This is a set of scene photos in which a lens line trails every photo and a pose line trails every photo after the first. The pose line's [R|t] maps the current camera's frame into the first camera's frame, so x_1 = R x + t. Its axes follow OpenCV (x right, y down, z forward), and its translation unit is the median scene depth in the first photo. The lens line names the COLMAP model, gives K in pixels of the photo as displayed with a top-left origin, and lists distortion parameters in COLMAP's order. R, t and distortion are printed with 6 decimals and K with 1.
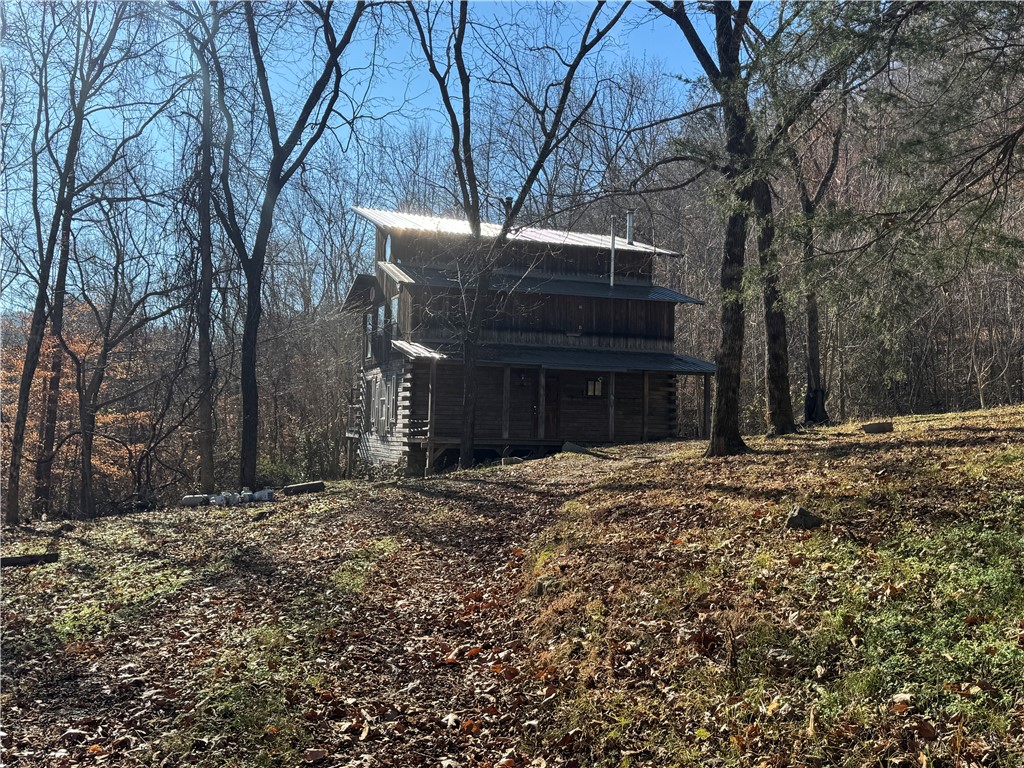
lens RADIAL K [[1007.5, 0, 507.1], [0, 1007.5, 386.0], [0, 0, 1]] dist [0.119579, 0.000000]
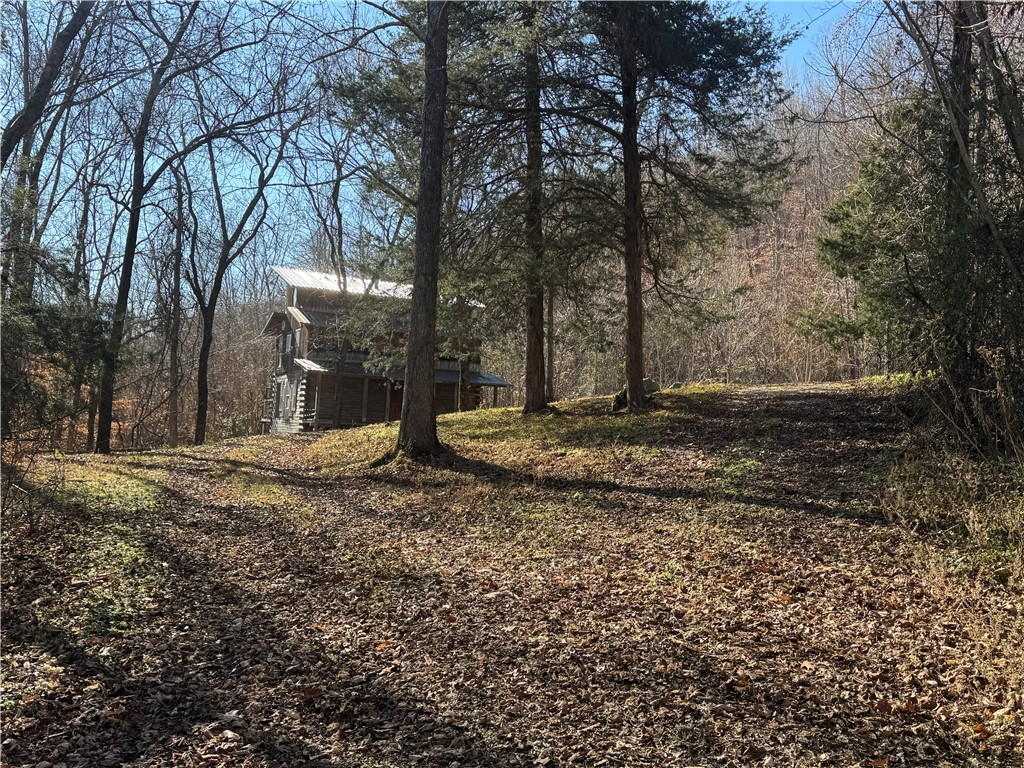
lens RADIAL K [[1007.5, 0, 517.9], [0, 1007.5, 383.4], [0, 0, 1]] dist [0.119579, 0.000000]
pose [[0.995179, 0.032253, 0.092619, 0.088312], [-0.031461, 0.999455, -0.010000, -0.001357], [-0.092891, 0.007038, 0.995651, -0.612910]]
